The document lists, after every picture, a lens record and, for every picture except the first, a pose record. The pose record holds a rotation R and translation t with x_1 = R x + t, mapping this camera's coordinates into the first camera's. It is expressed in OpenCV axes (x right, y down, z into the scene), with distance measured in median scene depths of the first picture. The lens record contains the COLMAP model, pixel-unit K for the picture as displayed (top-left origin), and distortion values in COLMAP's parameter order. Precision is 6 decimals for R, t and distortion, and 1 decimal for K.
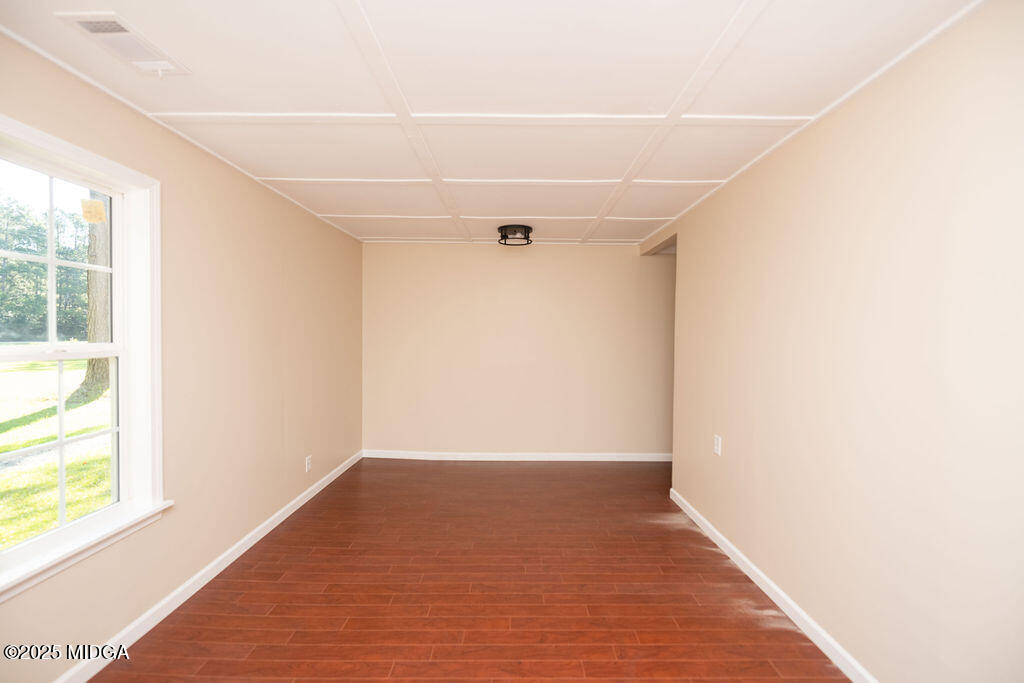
lens RADIAL K [[414.8, 0, 512.5], [0, 414.8, 338.5], [0, 0, 1]] dist [-0.001156, -0.000074]
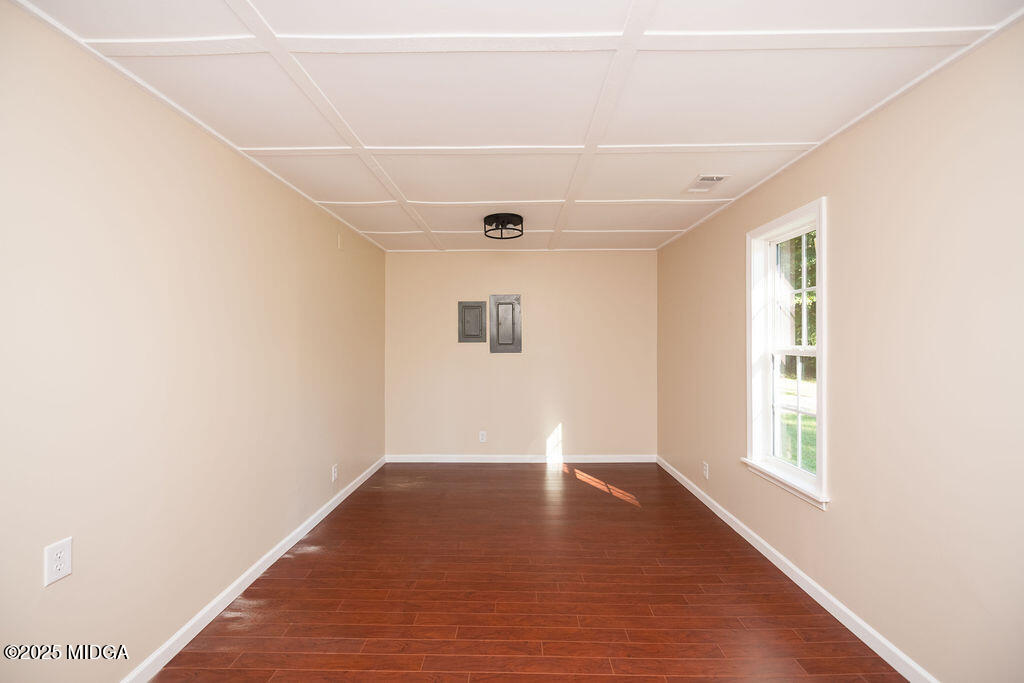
lens RADIAL K [[414.8, 0, 510.5], [0, 414.8, 339.8], [0, 0, 1]] dist [-0.001156, -0.000074]
pose [[-0.999893, -0.007634, 0.012500, -0.051670], [-0.007453, 0.999868, 0.014421, -0.016588], [-0.012608, 0.014326, -0.999818, 2.043049]]
